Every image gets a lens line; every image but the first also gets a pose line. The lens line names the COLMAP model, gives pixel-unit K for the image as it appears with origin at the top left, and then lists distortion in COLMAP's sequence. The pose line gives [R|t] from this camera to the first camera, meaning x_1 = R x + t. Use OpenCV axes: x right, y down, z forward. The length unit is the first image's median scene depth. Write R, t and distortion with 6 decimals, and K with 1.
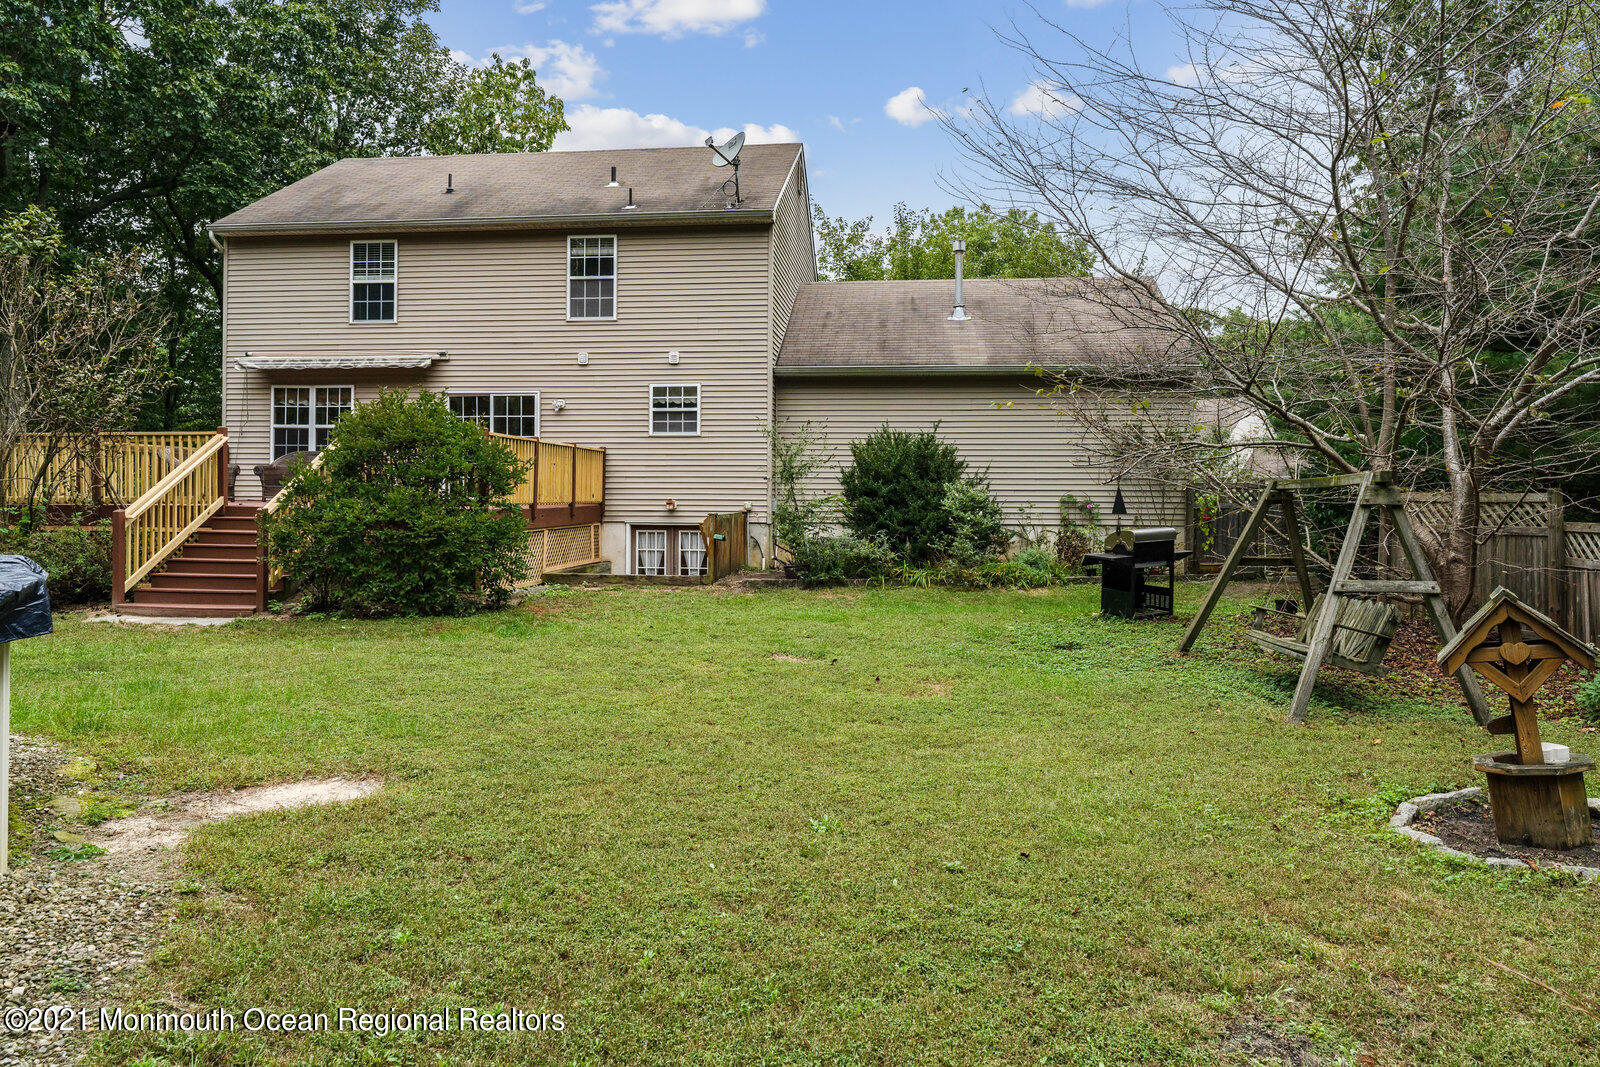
lens RADIAL K [[1044.3, 0, 789.2], [0, 1044.3, 527.9], [0, 0, 1]] dist [-0.012828, 0.000650]
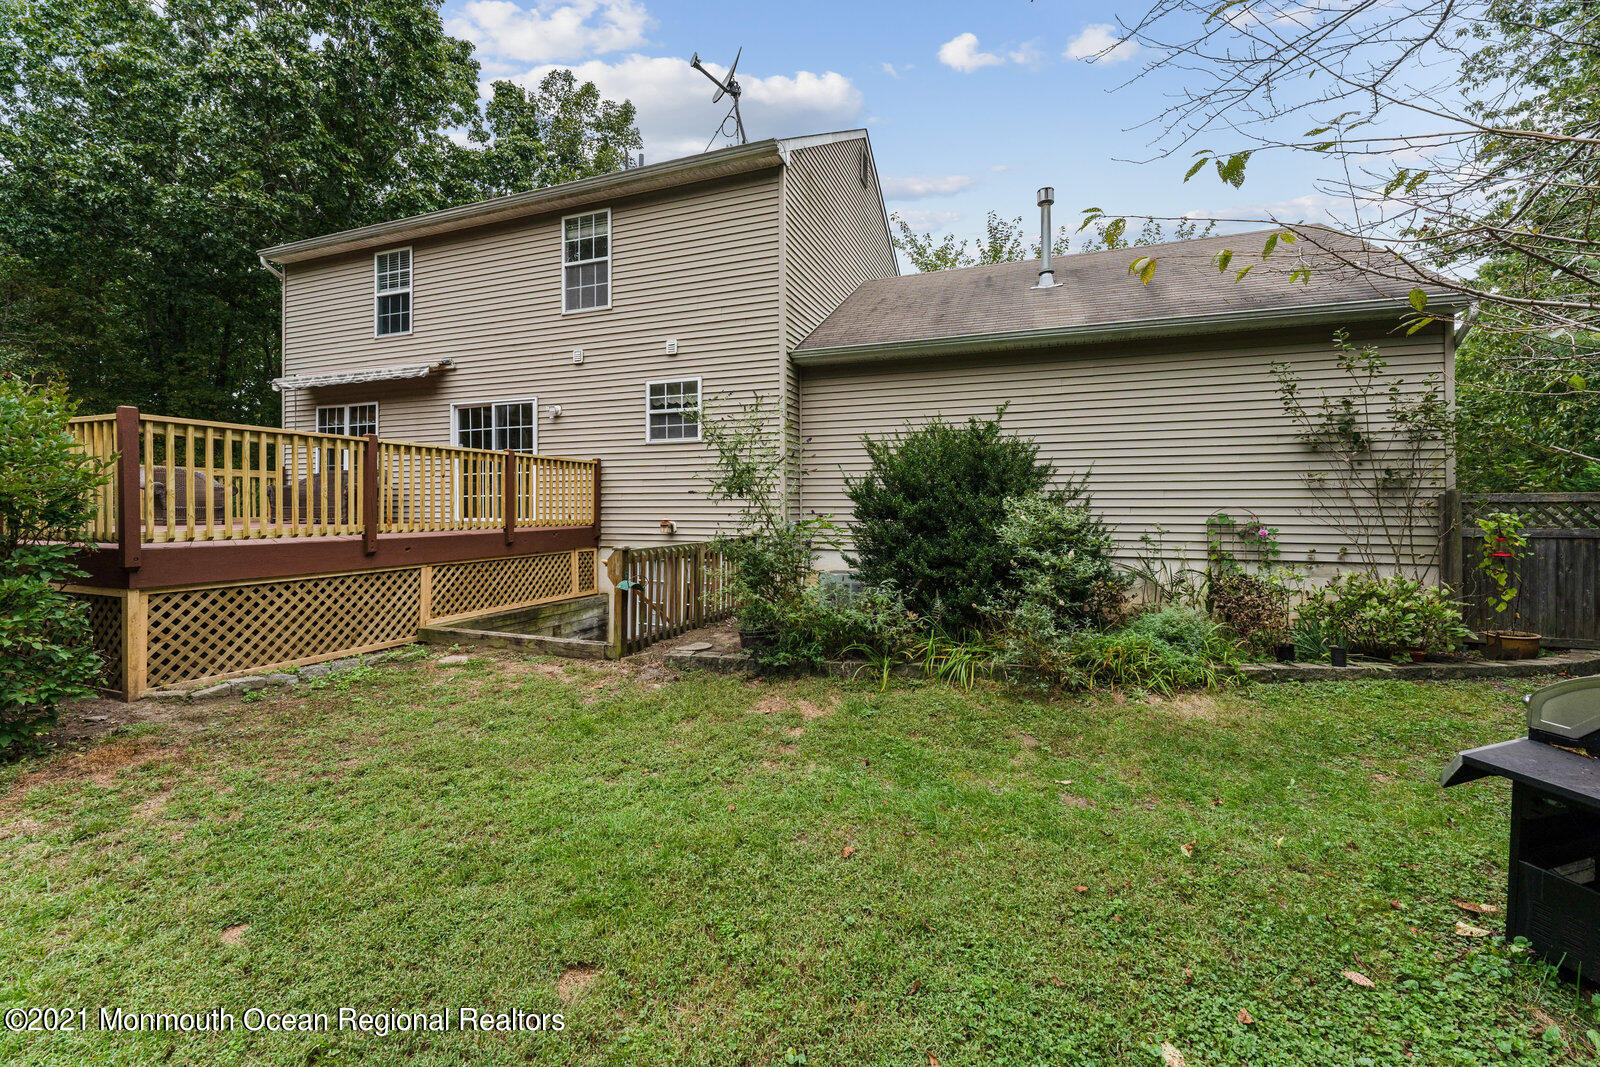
lens RADIAL K [[650.9, 0, 790.9], [0, 650.9, 507.2], [0, 0, 1]] dist [0.004369, 0.000176]
pose [[0.969798, -0.005507, -0.243848, 0.103769], [-0.001783, 0.999558, -0.029666, -0.022902], [0.243904, 0.029204, 0.969360, 0.528535]]
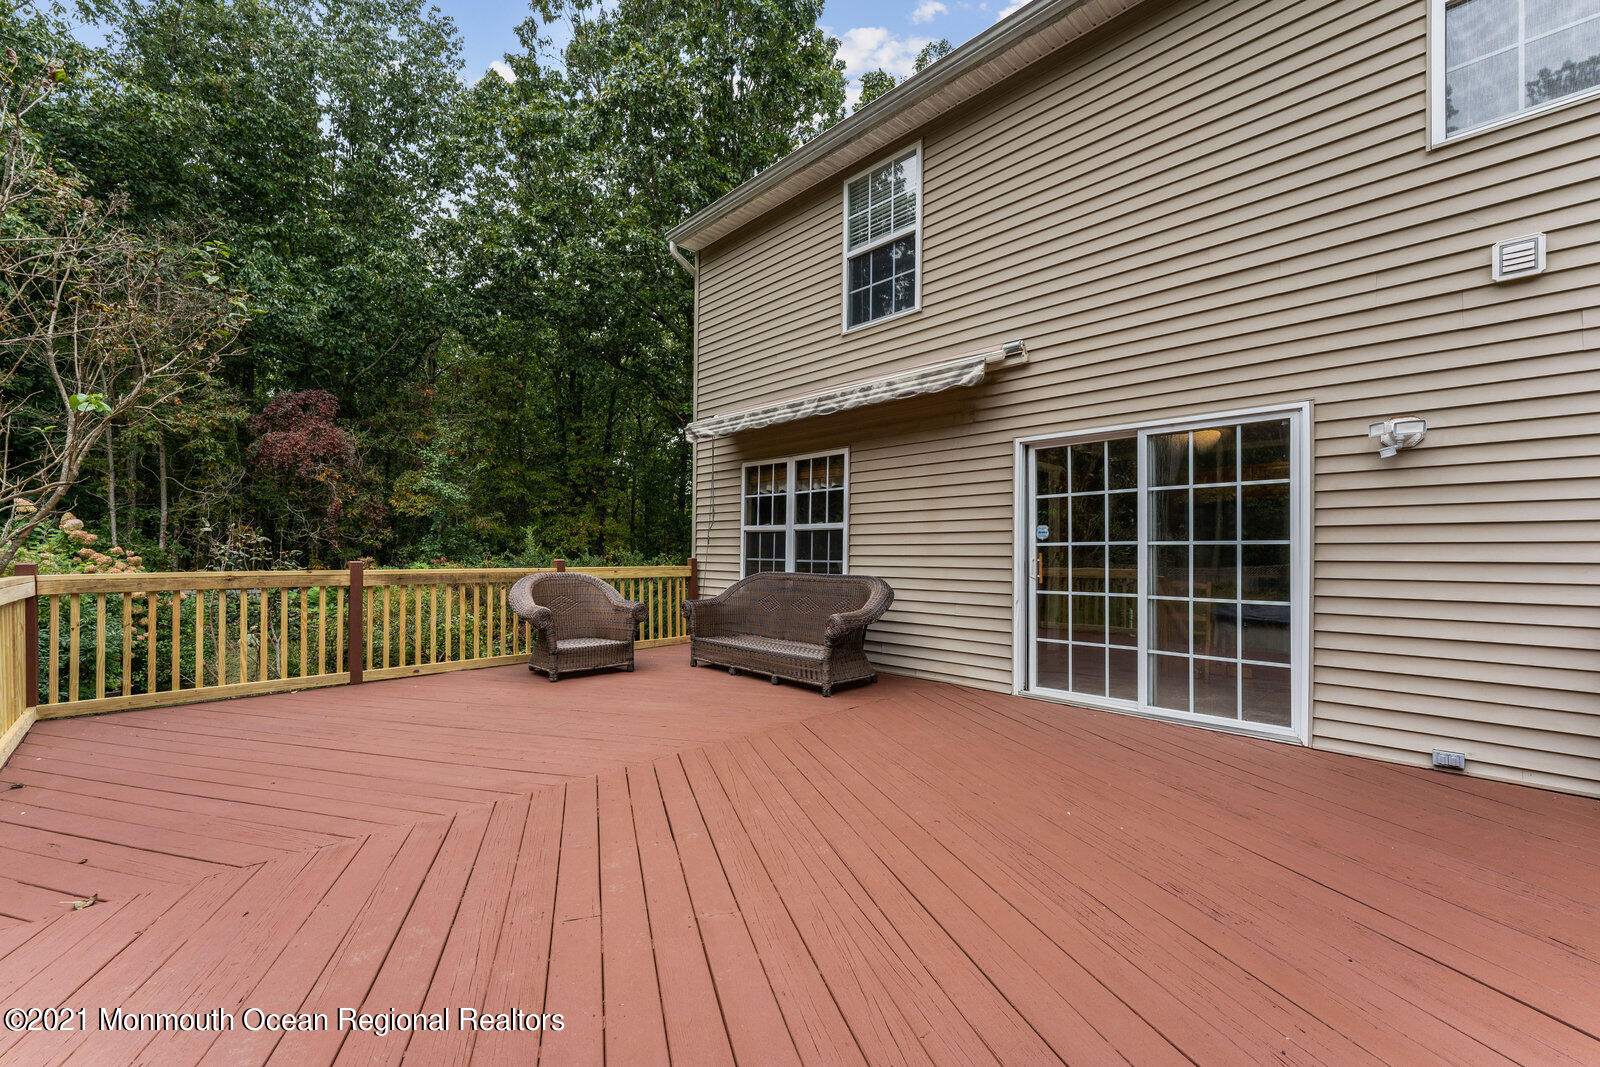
lens RADIAL K [[650.9, 0, 793.7], [0, 650.9, 536.9], [0, 0, 1]] dist [0.004369, 0.000176]
pose [[0.778584, -0.018635, -0.627264, -0.240660], [-0.014278, 0.998774, -0.047396, -0.078402], [0.627378, 0.045858, 0.777364, 0.752501]]
